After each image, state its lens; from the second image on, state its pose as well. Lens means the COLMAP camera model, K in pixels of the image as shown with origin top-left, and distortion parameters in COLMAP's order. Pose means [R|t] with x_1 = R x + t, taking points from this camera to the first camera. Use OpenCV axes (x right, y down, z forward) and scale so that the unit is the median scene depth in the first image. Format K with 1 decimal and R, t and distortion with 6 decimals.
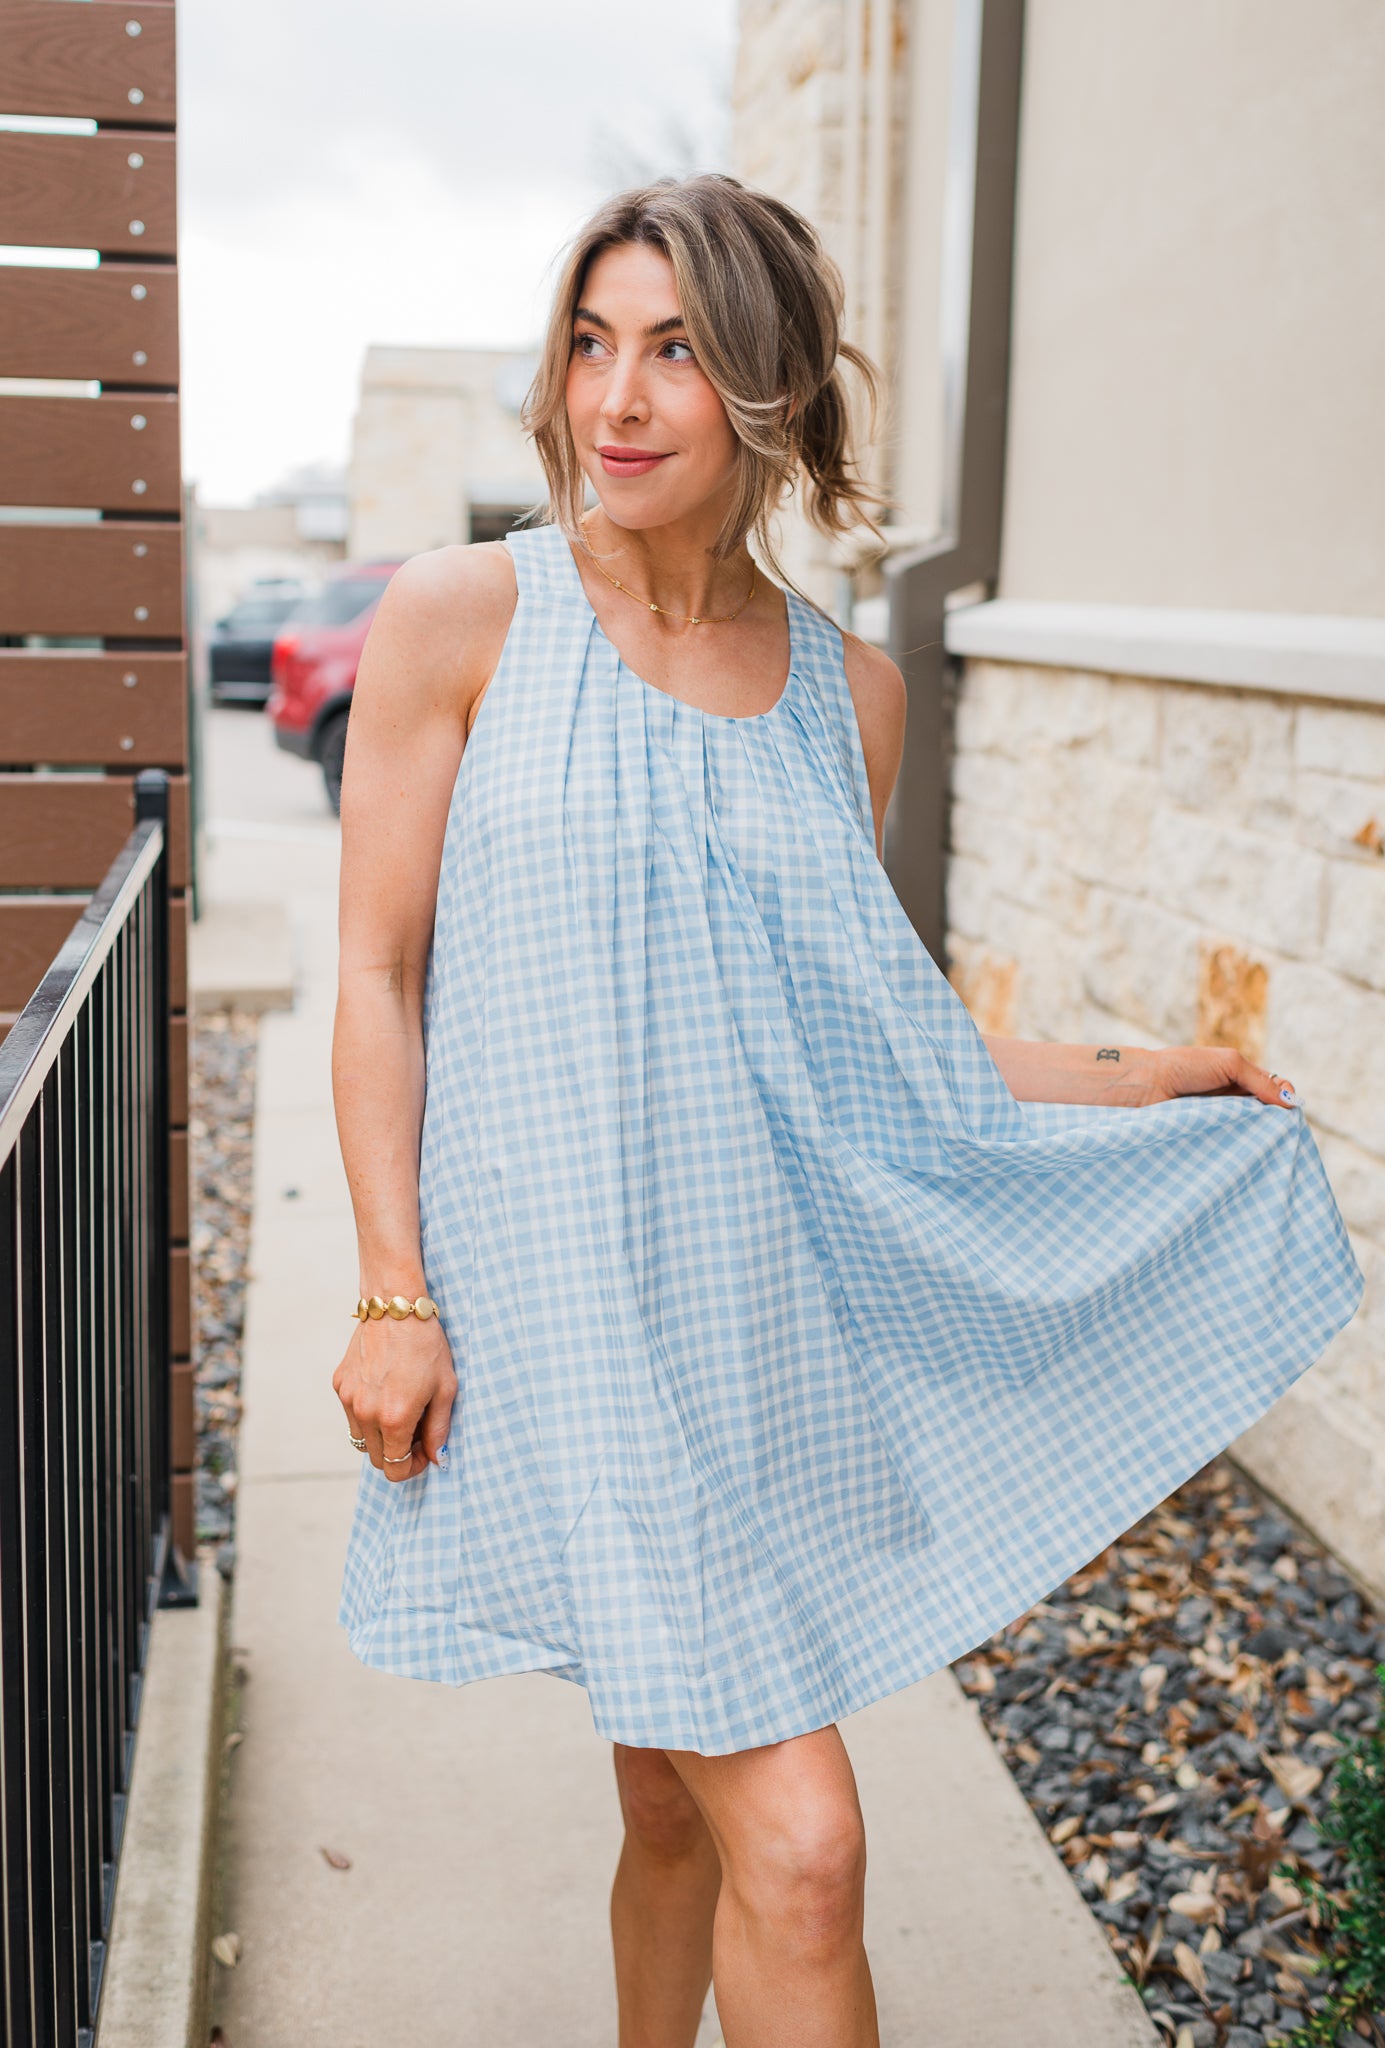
lens RADIAL K [[2252.6, 0, 691.6], [0, 2252.6, 930.8], [0, 0, 1]] dist [-0.007718, 0.026962]
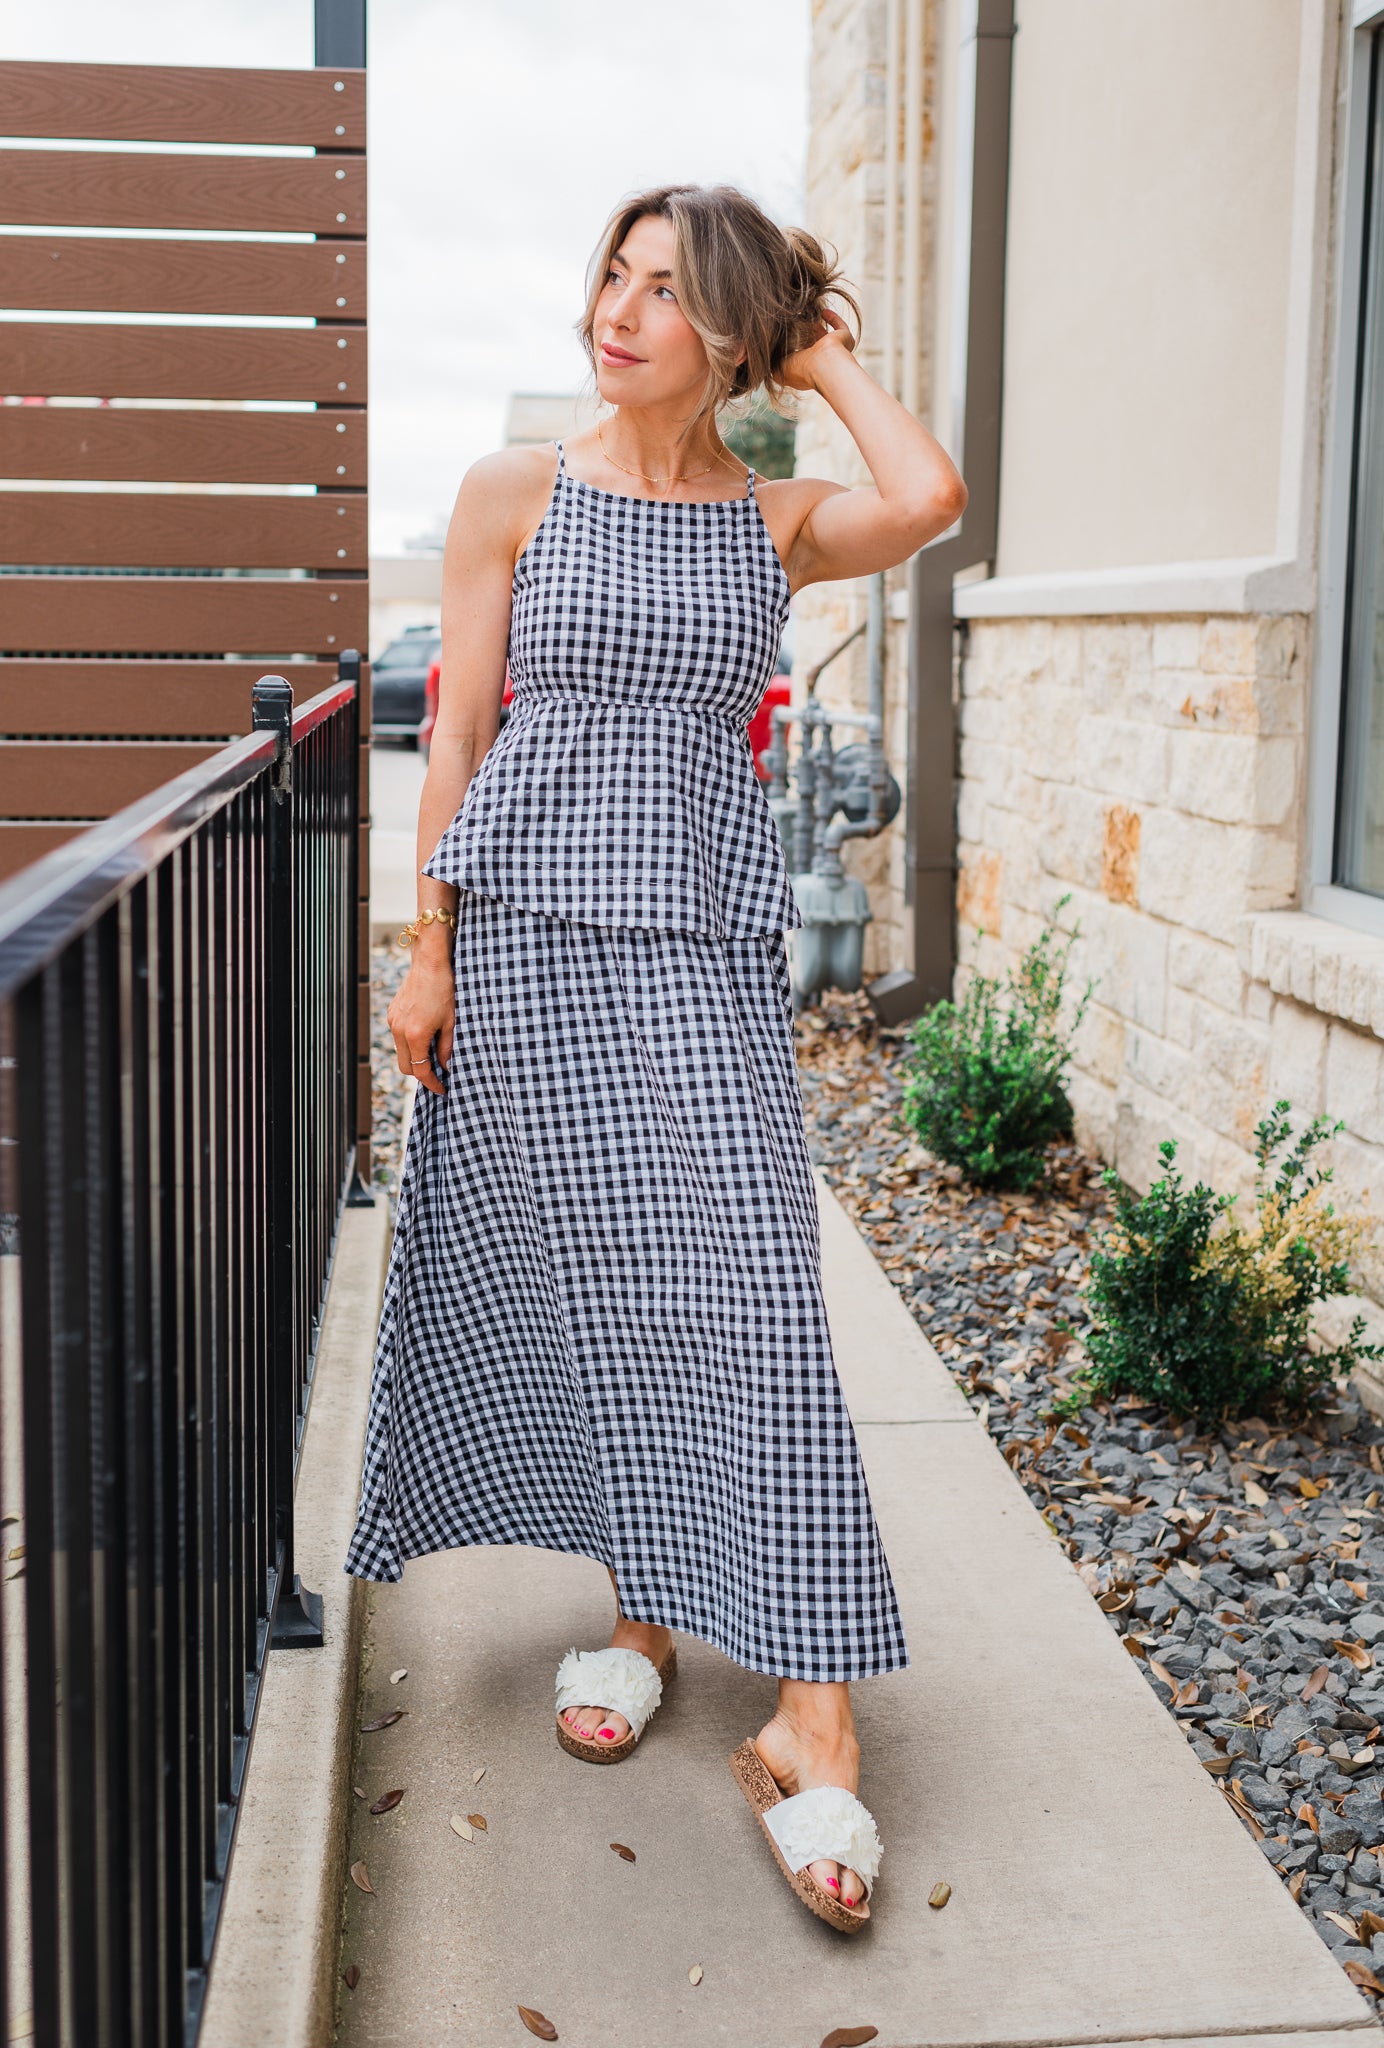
lens RADIAL K [[2186.0, 0, 689.0], [0, 2186.0, 864.8], [0, 0, 1]] dist [0.002532, 0.004509]
pose [[0.998043, -0.001525, -0.062512, 0.054285], [-0.001077, 0.999135, -0.041568, 0.086924], [0.062521, 0.041554, 0.997178, -0.298376]]
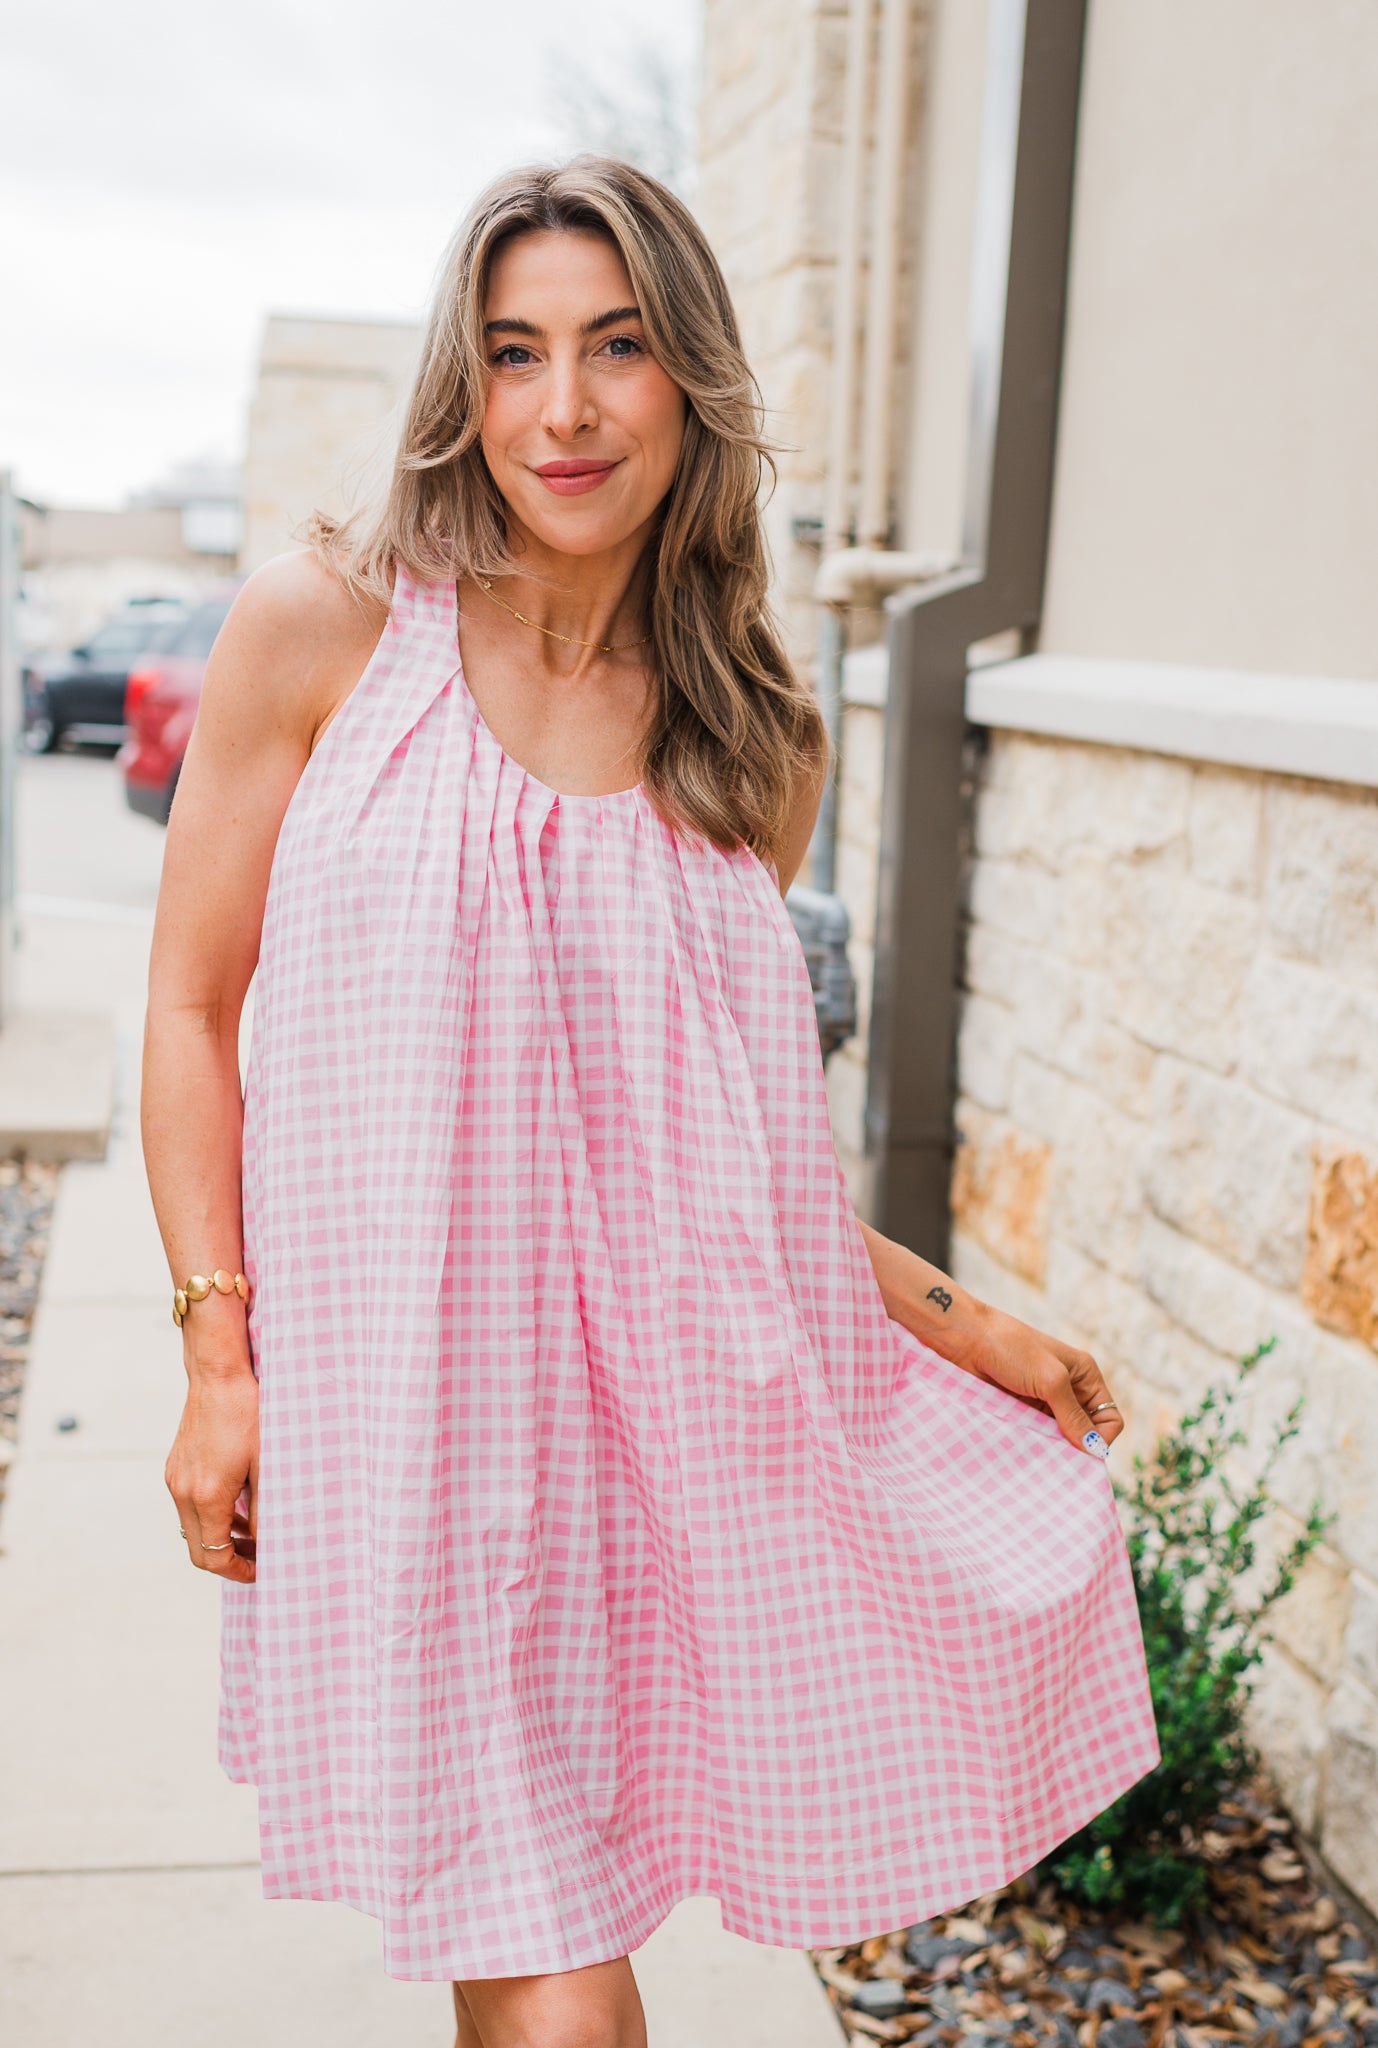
lens RADIAL K [[2718.0, 0, 681.9], [0, 2718.0, 1101.3], [0, 0, 1]] dist [-0.004714, -0.051694]
pose [[0.999551, 0.025959, 0.014936, 0.012076], [-0.026296, 0.999394, 0.022815, -0.021469], [-0.014334, -0.023198, 0.999628, 0.132712]]
